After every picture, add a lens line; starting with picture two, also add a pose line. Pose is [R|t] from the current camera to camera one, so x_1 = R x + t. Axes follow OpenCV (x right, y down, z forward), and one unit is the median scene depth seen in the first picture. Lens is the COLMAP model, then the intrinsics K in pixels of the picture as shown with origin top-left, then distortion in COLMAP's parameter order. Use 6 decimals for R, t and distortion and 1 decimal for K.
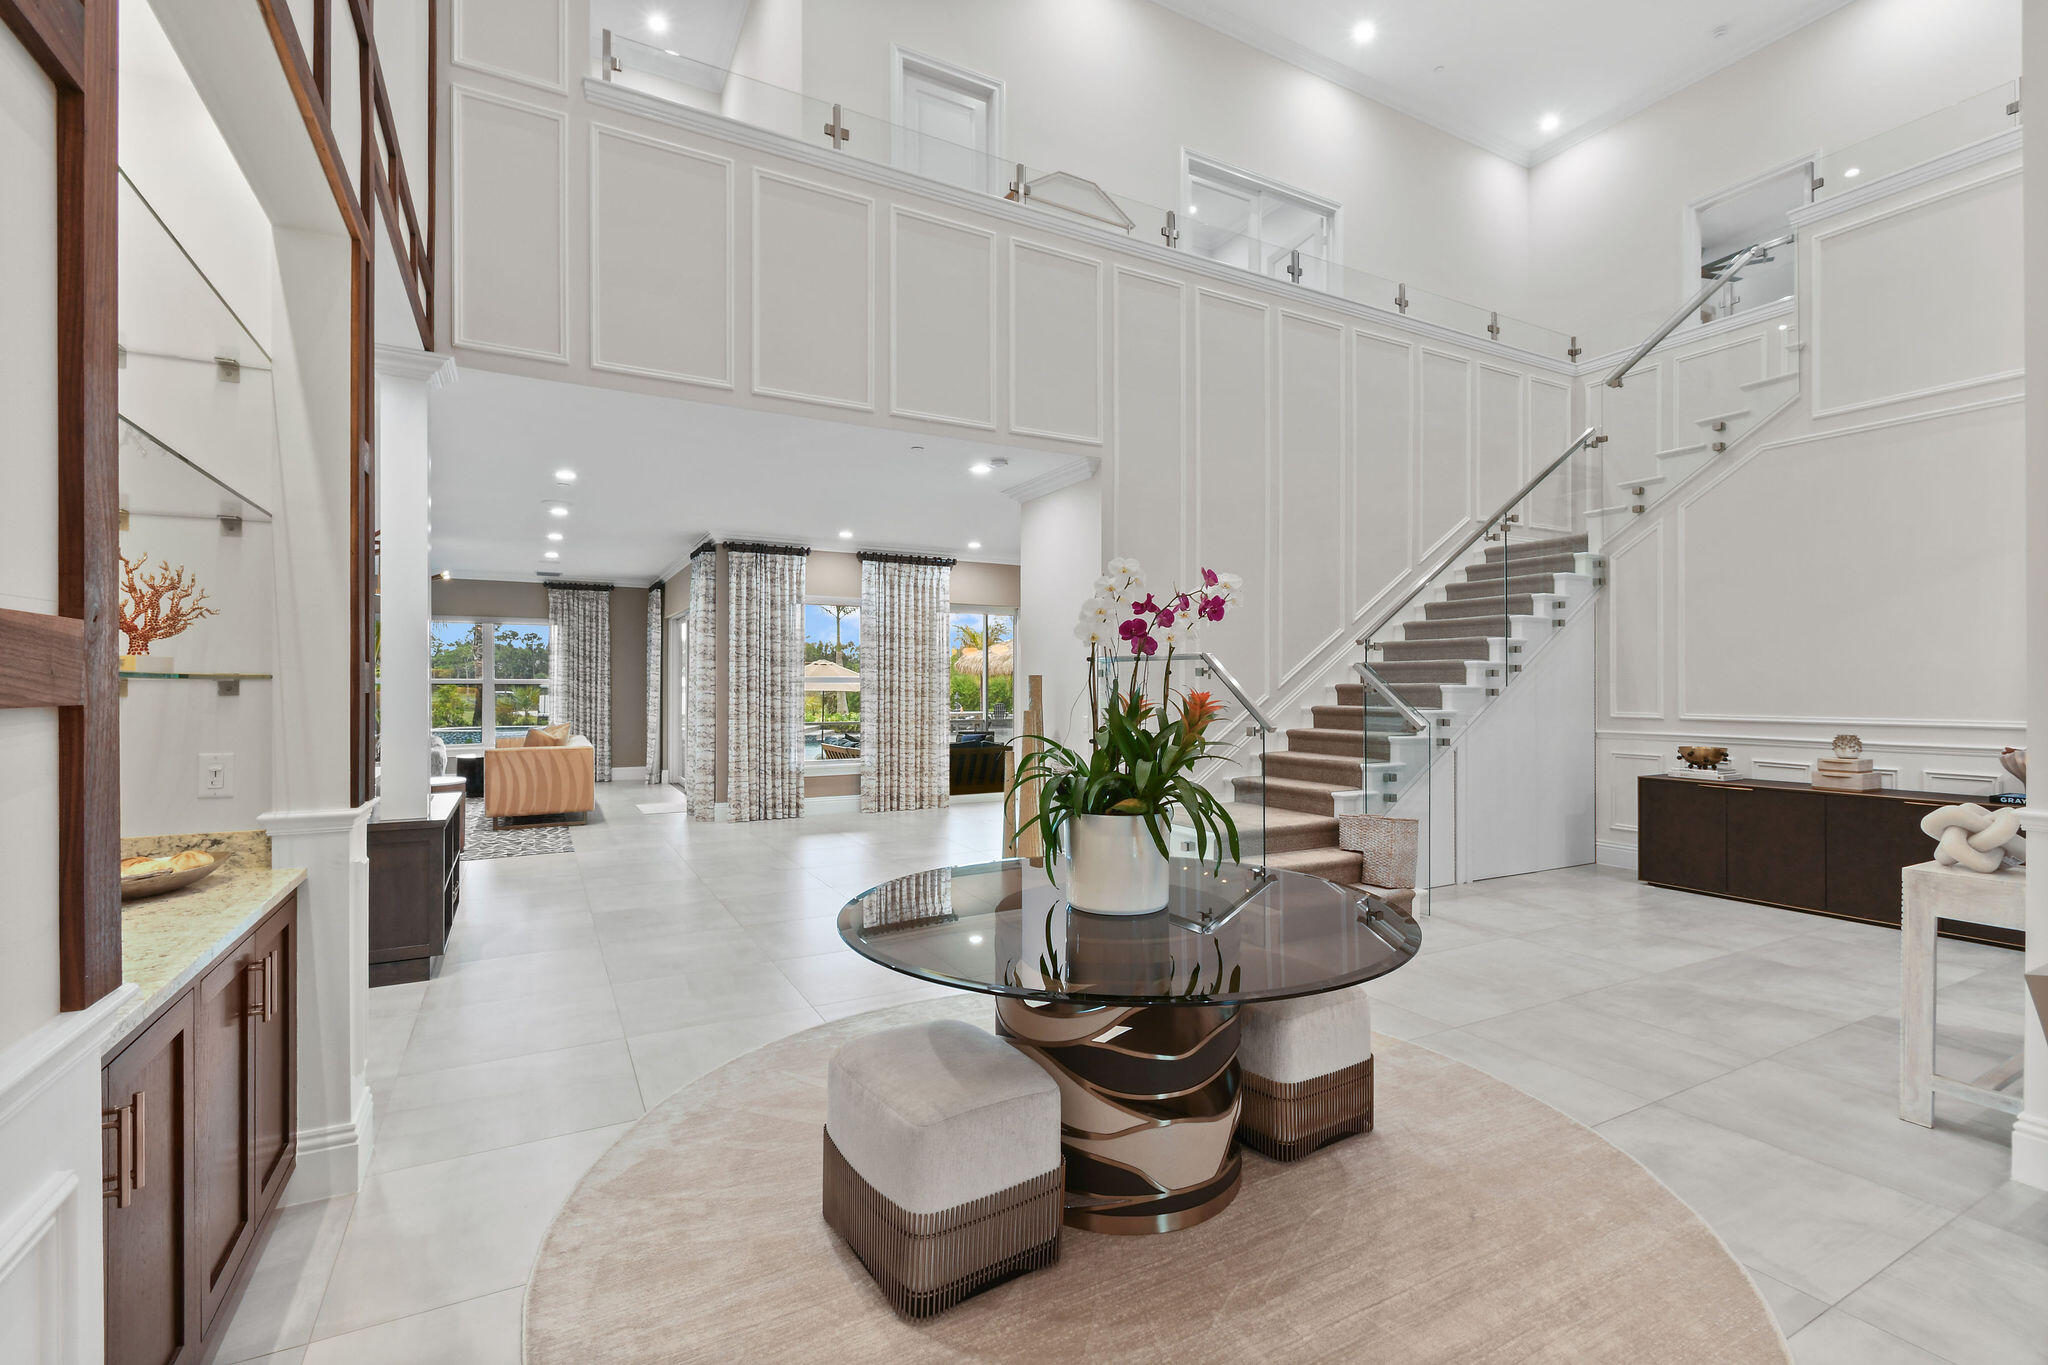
lens RADIAL K [[923.7, 0, 1005.5], [0, 923.7, 686.2], [0, 0, 1]] dist [0.005864, -0.003046]
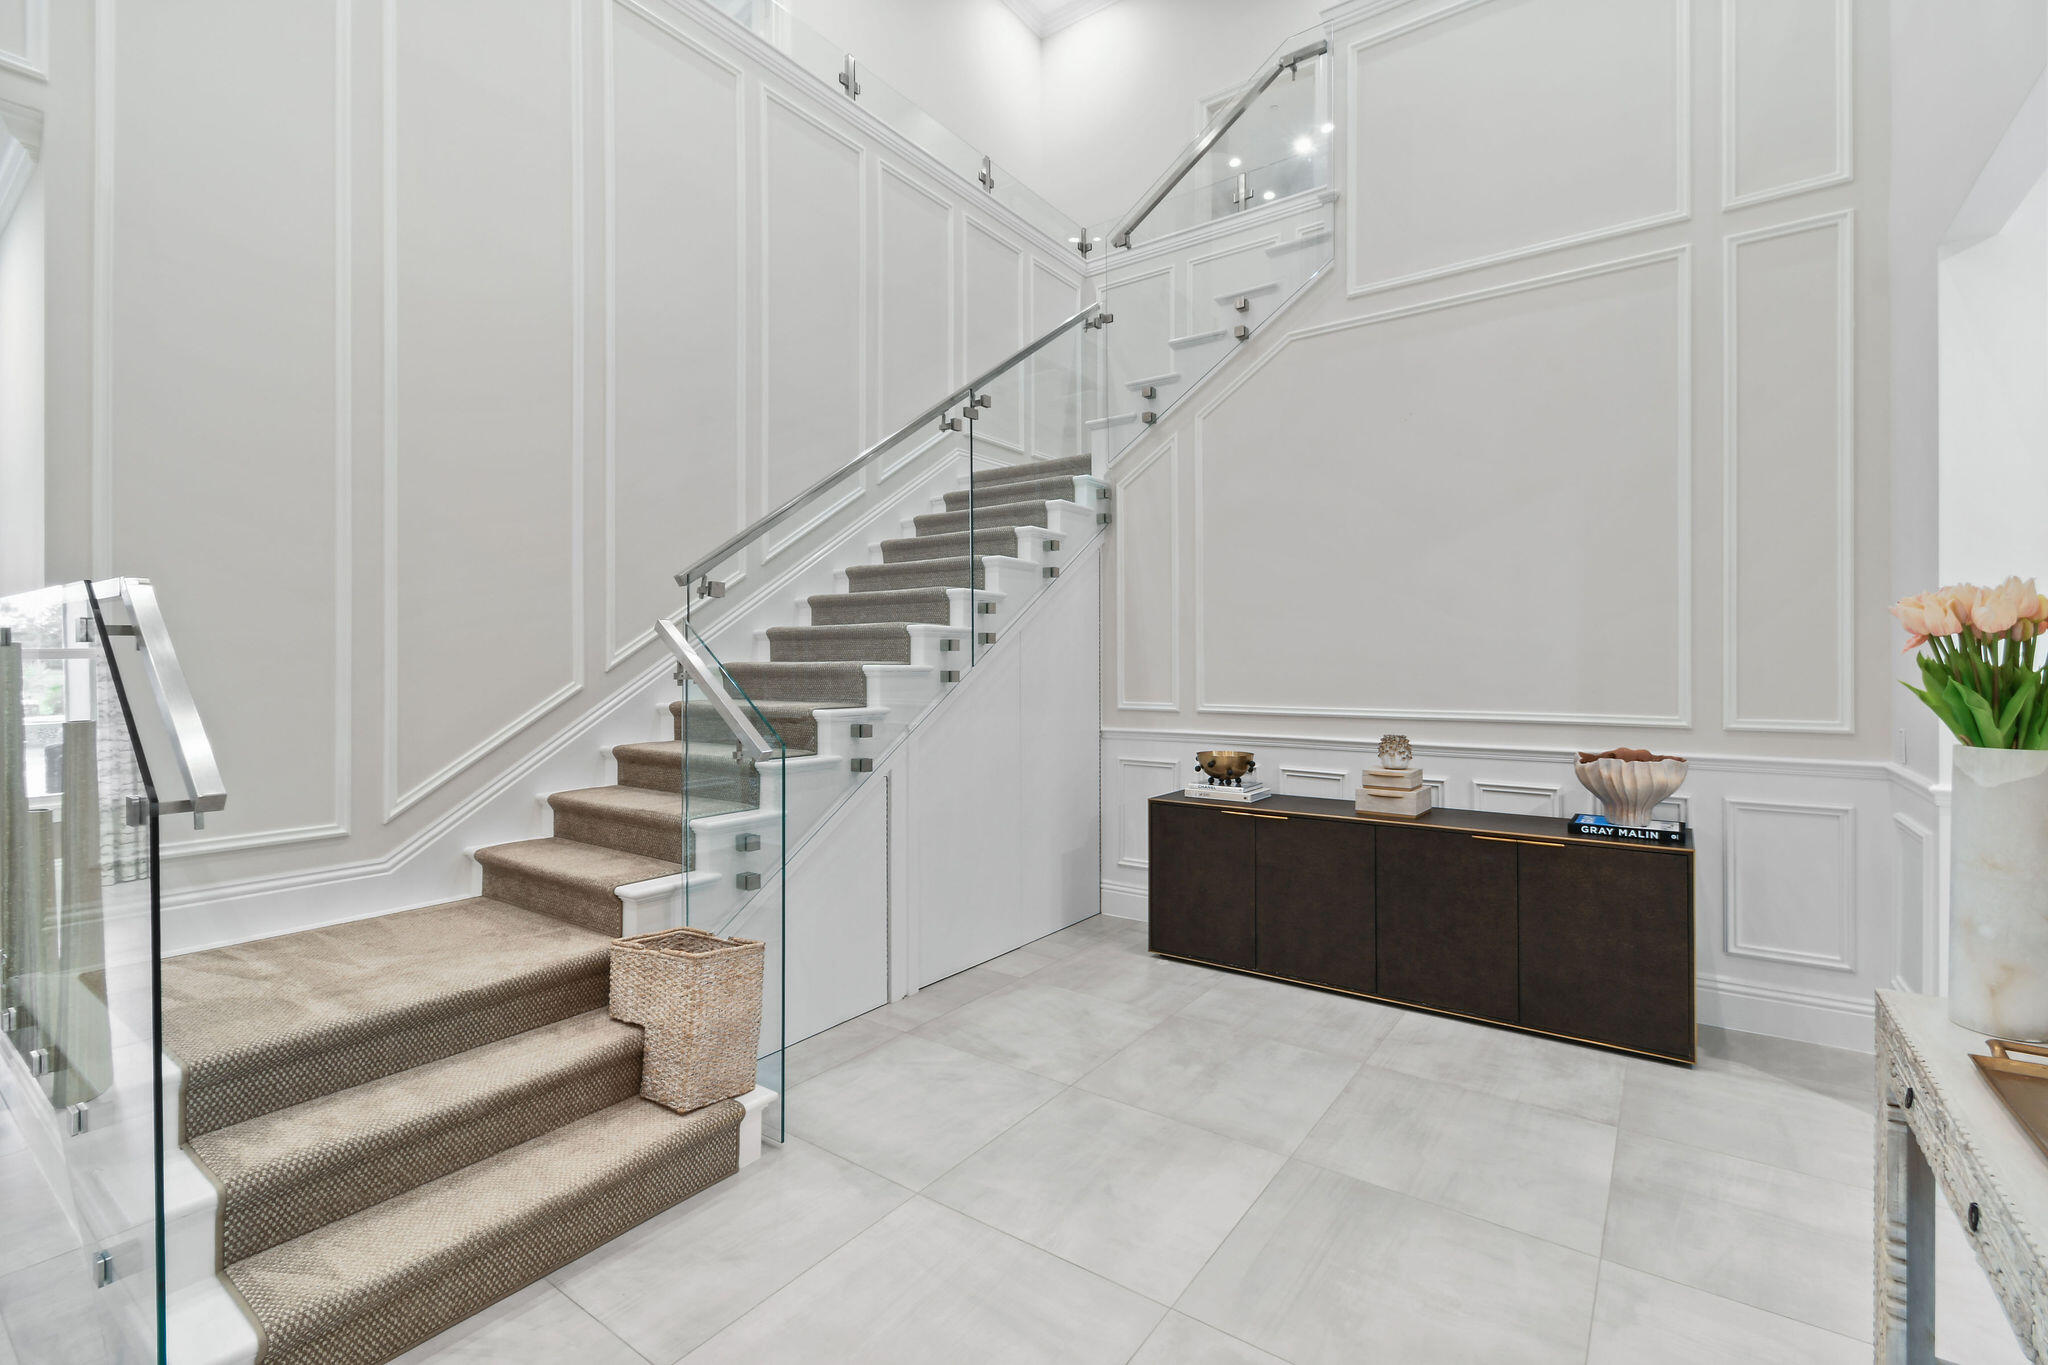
lens RADIAL K [[923.7, 0, 1024.9], [0, 923.7, 665.2], [0, 0, 1]] dist [0.005864, -0.003046]
pose [[0.897843, -0.002840, 0.440306, 0.291393], [0.002213, 0.999996, 0.001937, -0.001775], [-0.440310, -0.000764, 0.897846, 0.413579]]
